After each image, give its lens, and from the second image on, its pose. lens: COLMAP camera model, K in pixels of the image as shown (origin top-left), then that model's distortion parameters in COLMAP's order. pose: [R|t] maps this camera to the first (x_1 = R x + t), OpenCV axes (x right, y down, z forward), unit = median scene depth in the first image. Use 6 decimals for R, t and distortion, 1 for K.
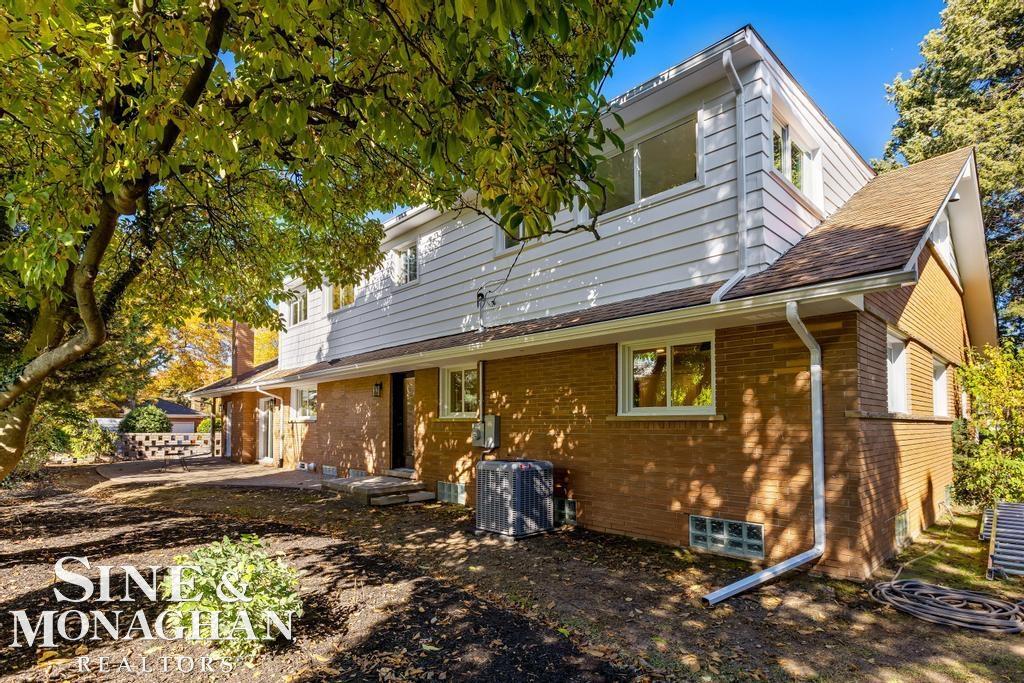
lens RADIAL K [[519.0, 0, 533.5], [0, 519.0, 415.6], [0, 0, 1]] dist [-0.002899, -0.002196]
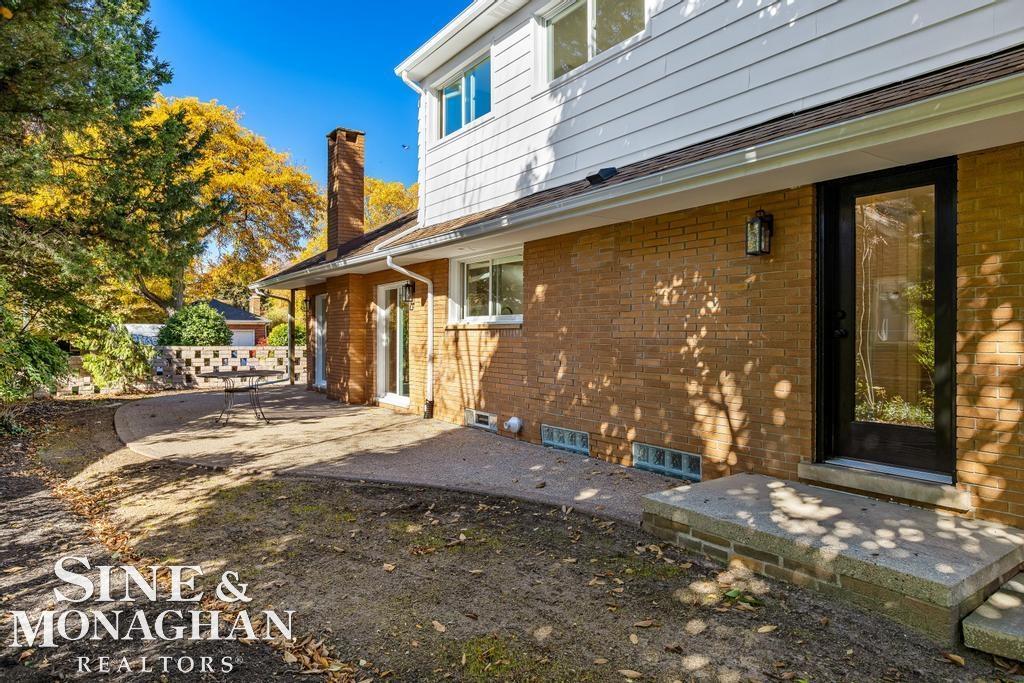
lens RADIAL K [[662.5, 0, 514.1], [0, 662.5, 341.0], [0, 0, 1]] dist [-0.004874, 0.005764]
pose [[0.980111, 0.001902, -0.198440, -0.248437], [0.004084, 0.999549, 0.029753, 0.005147], [0.198407, -0.029972, 0.979661, 0.342886]]
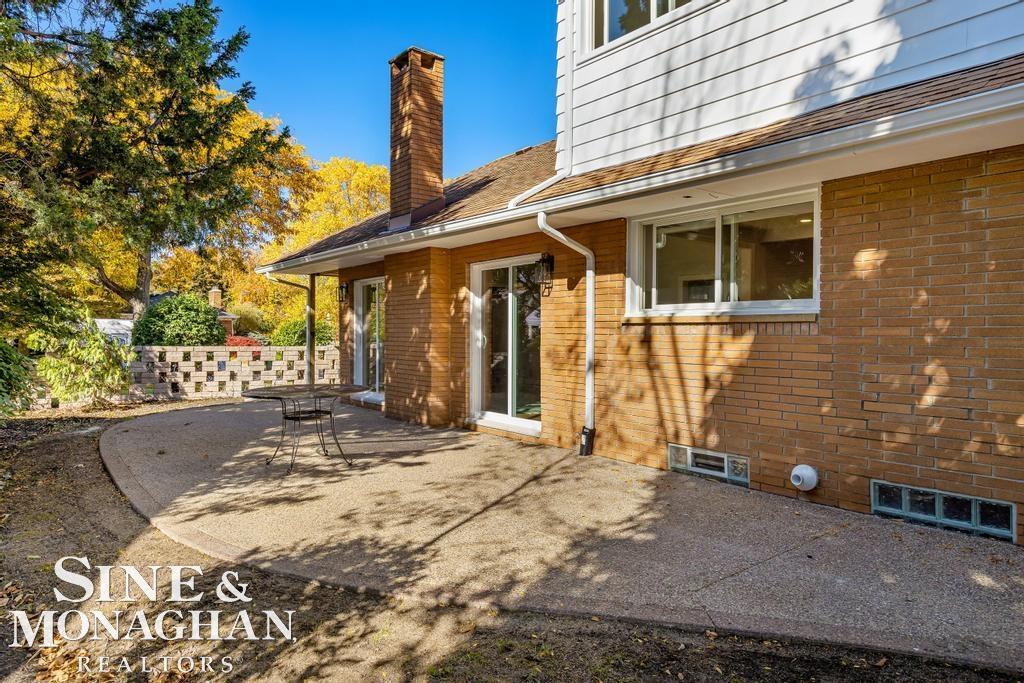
lens RADIAL K [[662.5, 0, 513.6], [0, 662.5, 340.8], [0, 0, 1]] dist [-0.004874, 0.005764]
pose [[0.991578, 0.002401, -0.129485, -0.429233], [0.002037, 0.999415, 0.034131, 0.008412], [0.129491, -0.034108, 0.990994, 0.499155]]
